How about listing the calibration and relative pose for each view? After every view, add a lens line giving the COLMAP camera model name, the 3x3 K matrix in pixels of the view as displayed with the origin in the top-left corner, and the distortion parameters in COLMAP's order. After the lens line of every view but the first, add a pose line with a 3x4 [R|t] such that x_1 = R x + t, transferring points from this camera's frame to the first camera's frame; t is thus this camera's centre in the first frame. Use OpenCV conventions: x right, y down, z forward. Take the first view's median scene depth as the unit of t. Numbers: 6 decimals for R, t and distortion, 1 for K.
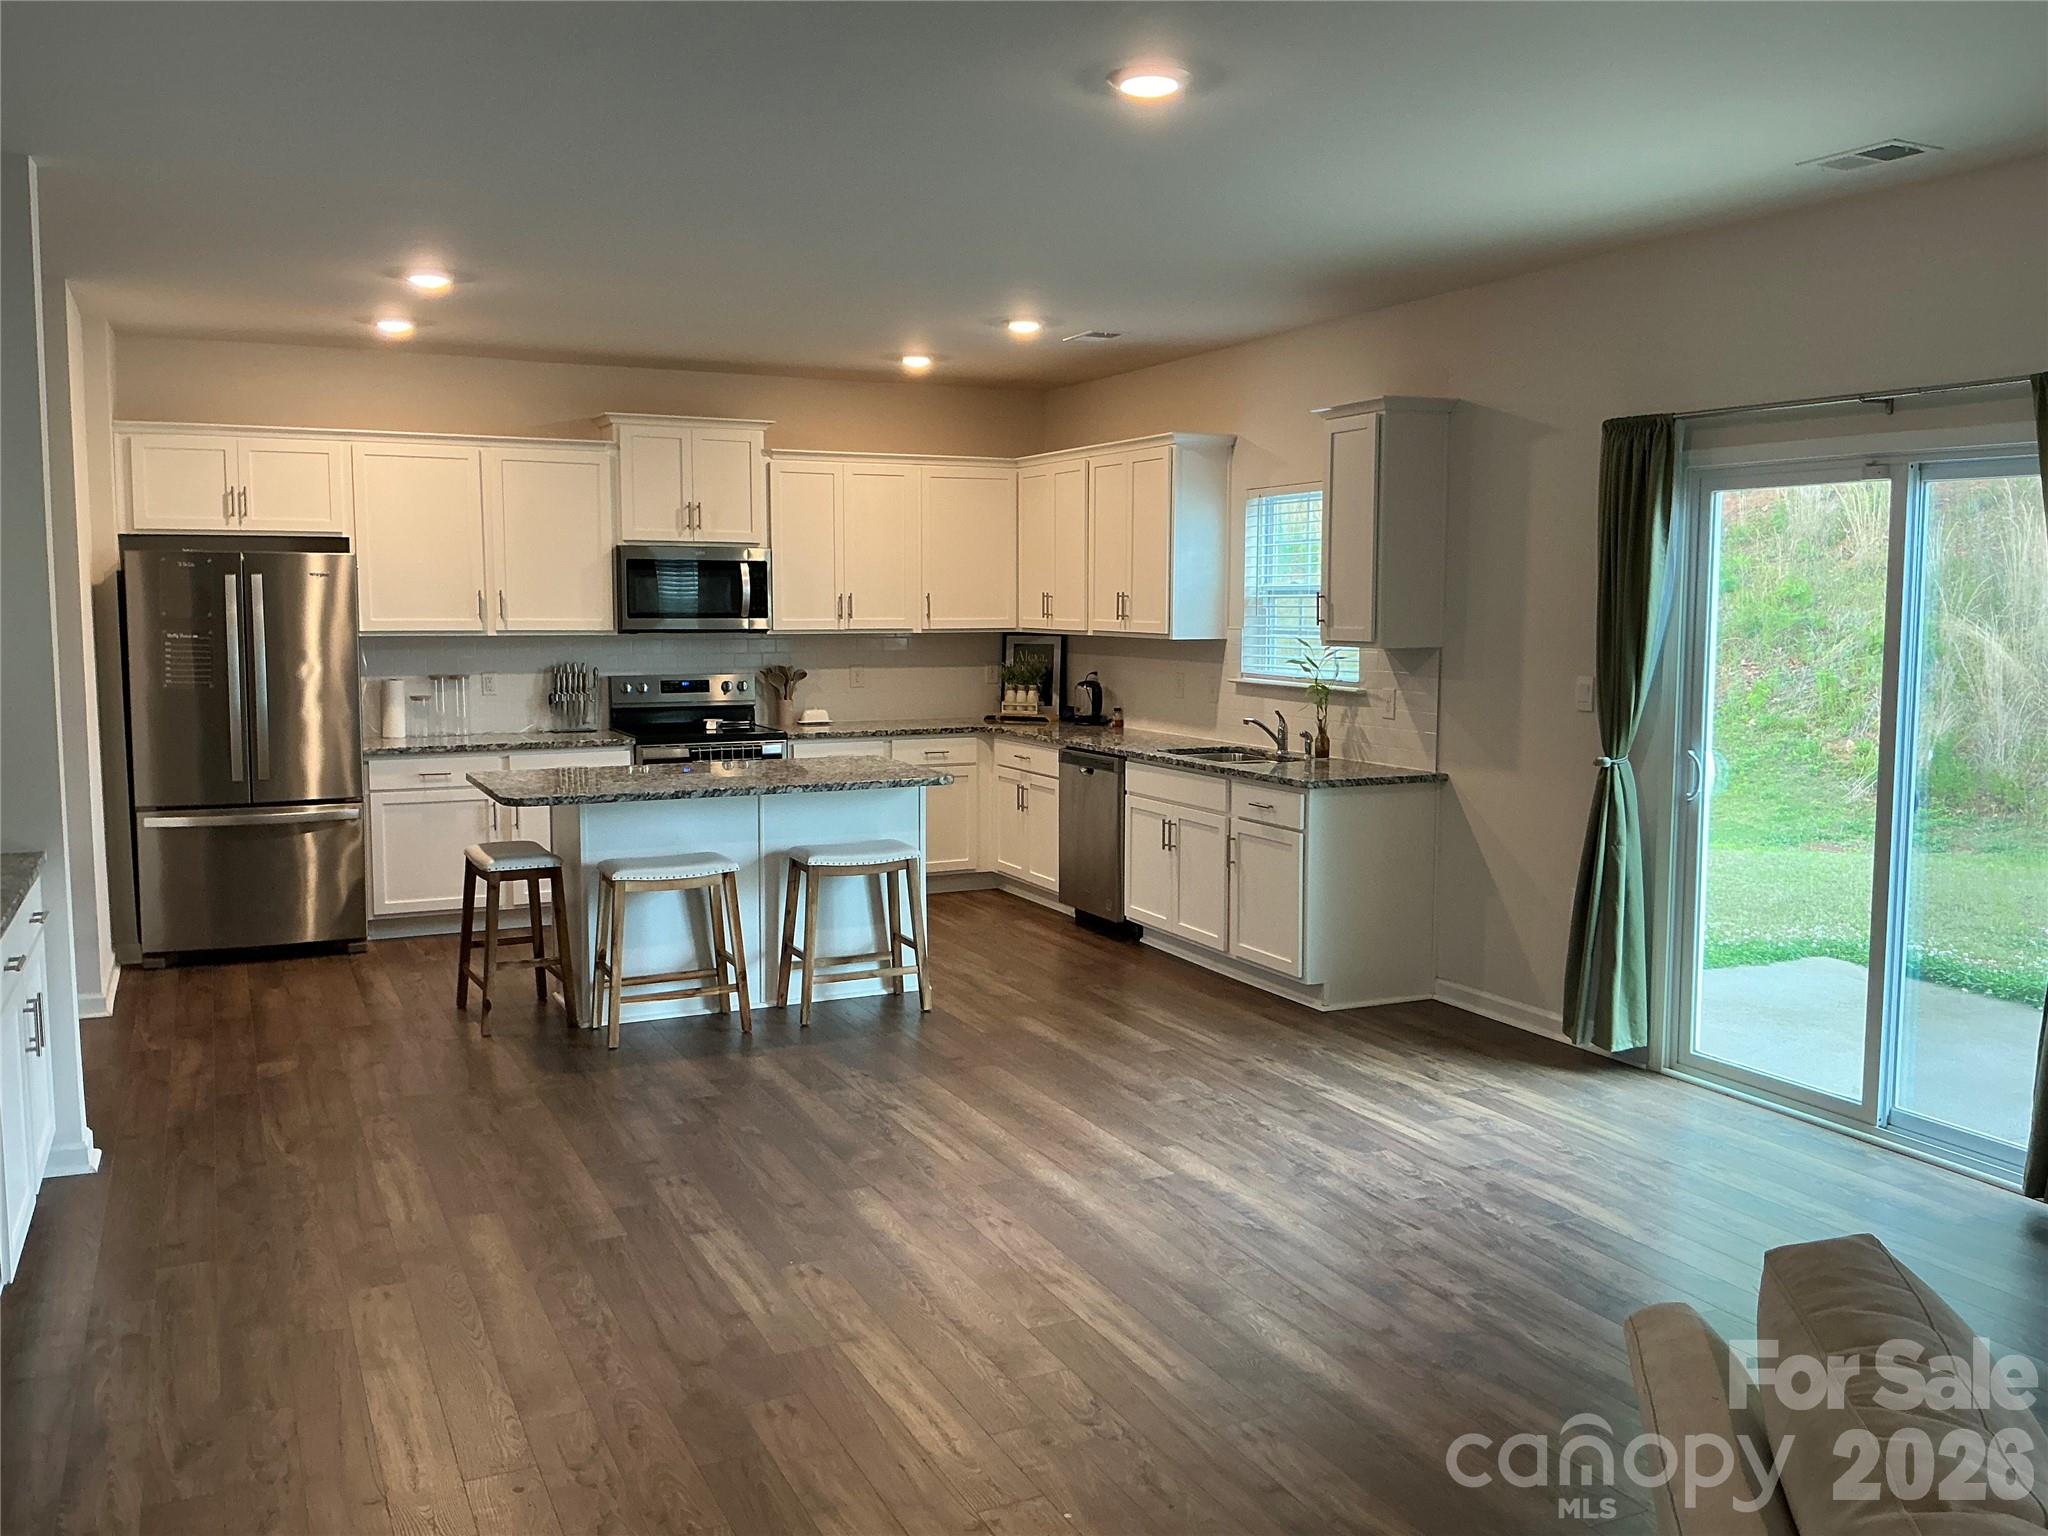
lens RADIAL K [[1707.9, 0, 1024.0], [0, 1707.9, 768.0], [0, 0, 1]] dist [0.169344, -0.373838]
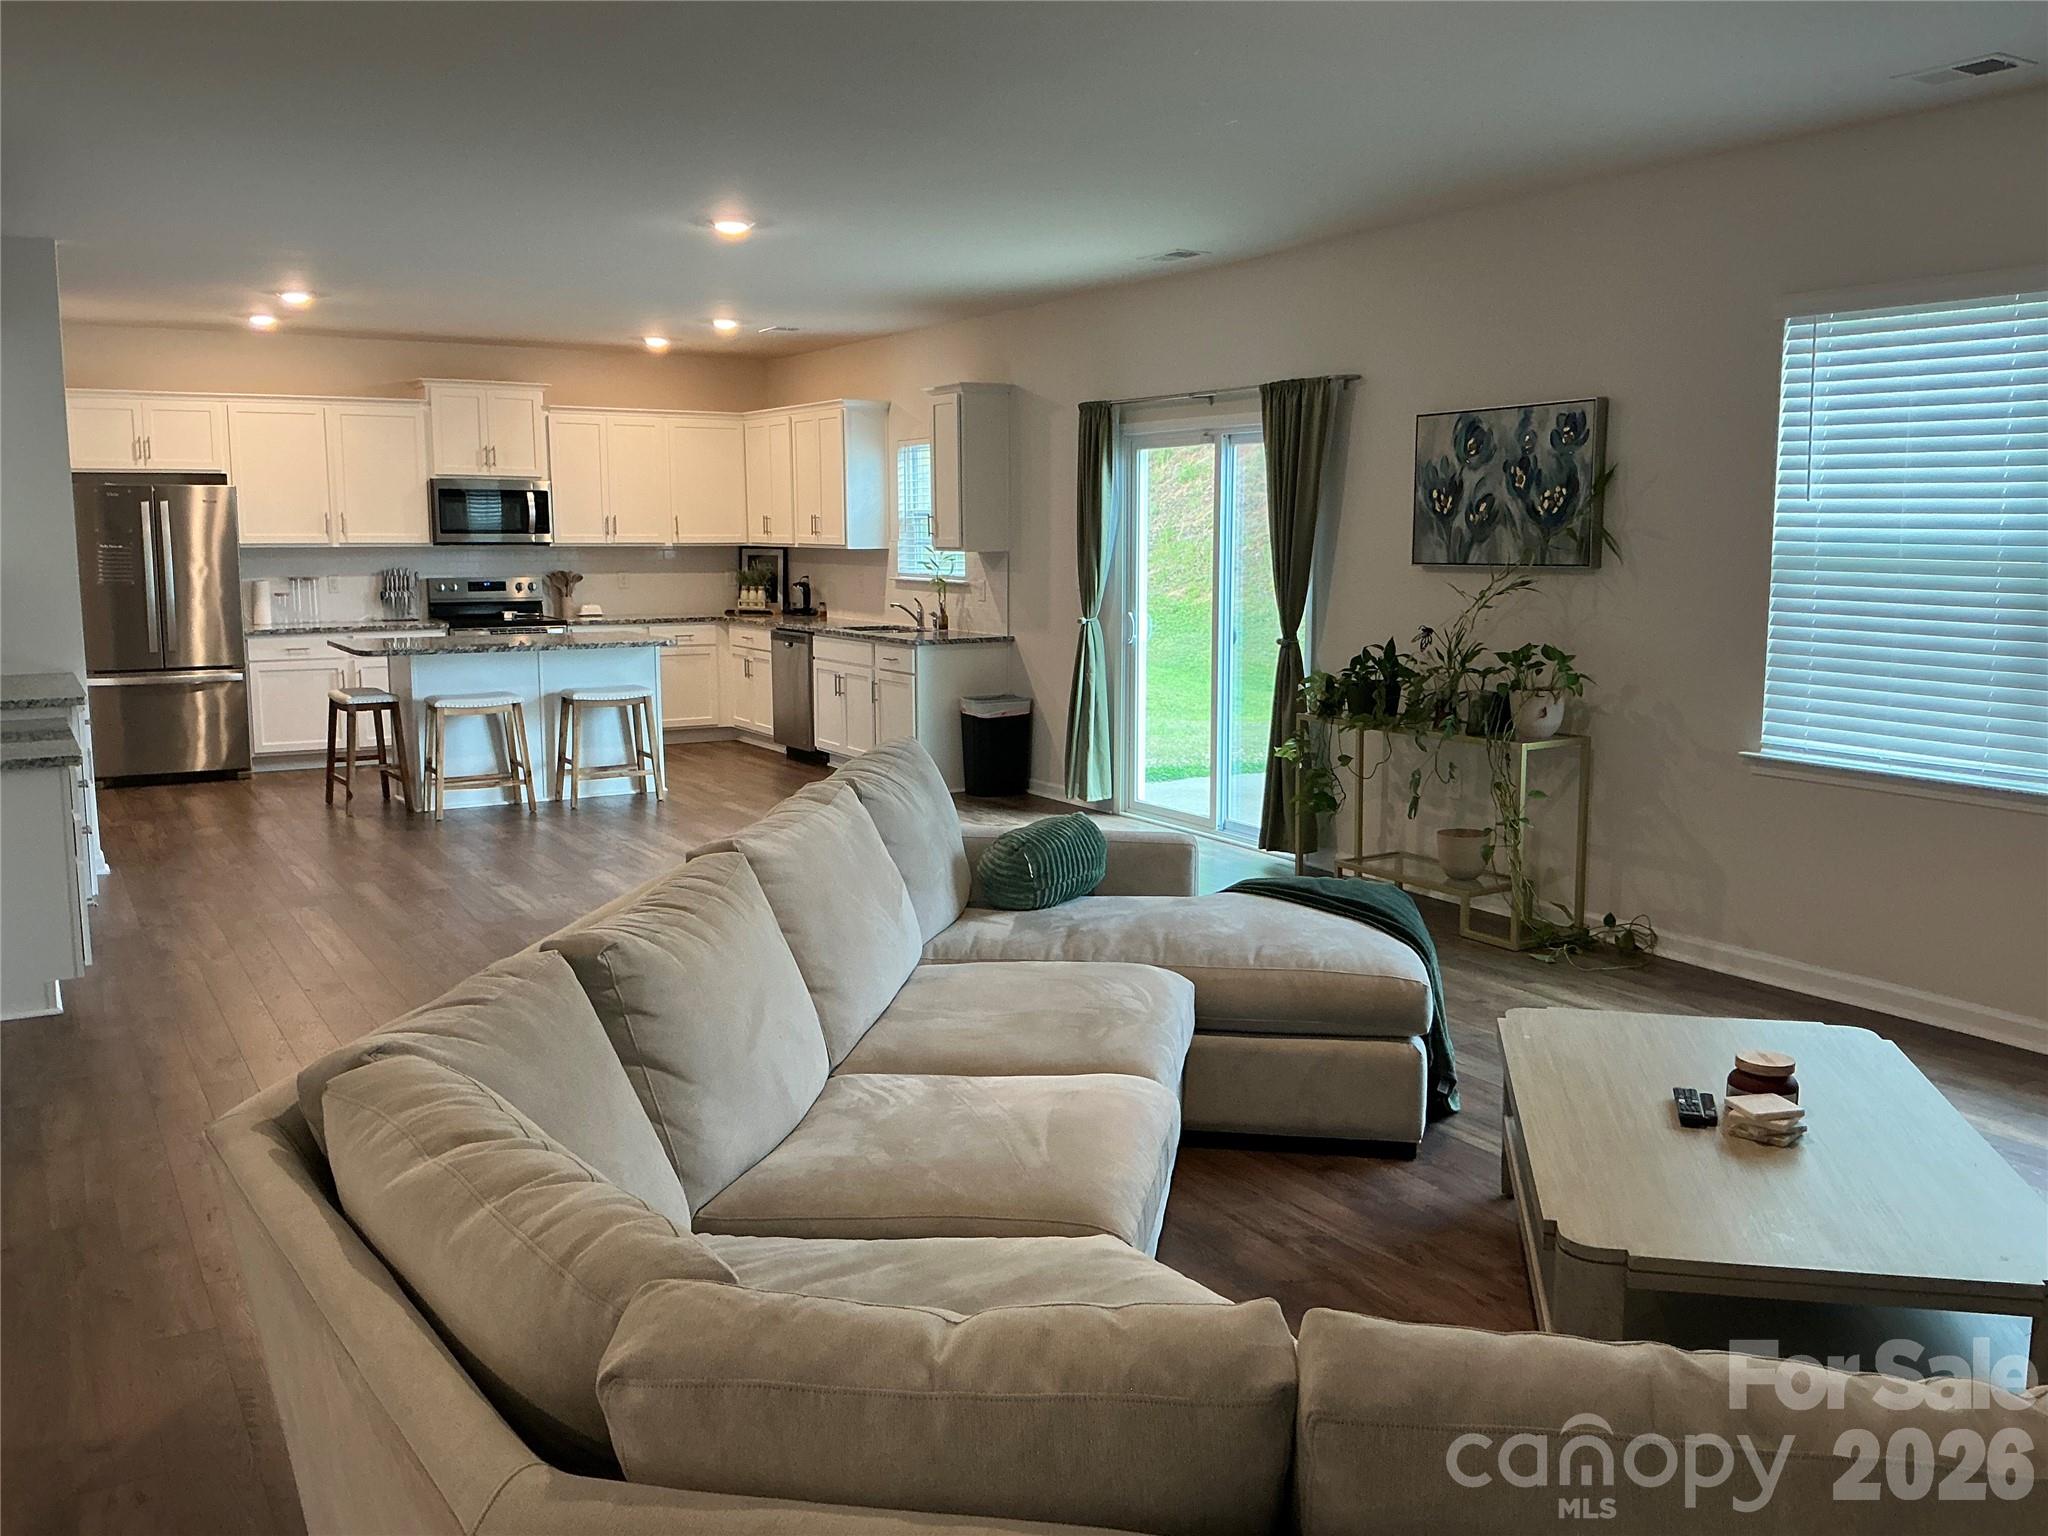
lens RADIAL K [[1707.9, 0, 1024.0], [0, 1707.9, 768.0], [0, 0, 1]] dist [0.169344, -0.373838]
pose [[0.995310, -0.016671, 0.095288, 0.097035], [0.012933, 0.999127, 0.039714, 0.051399], [-0.095867, -0.038295, 0.994657, -0.422769]]
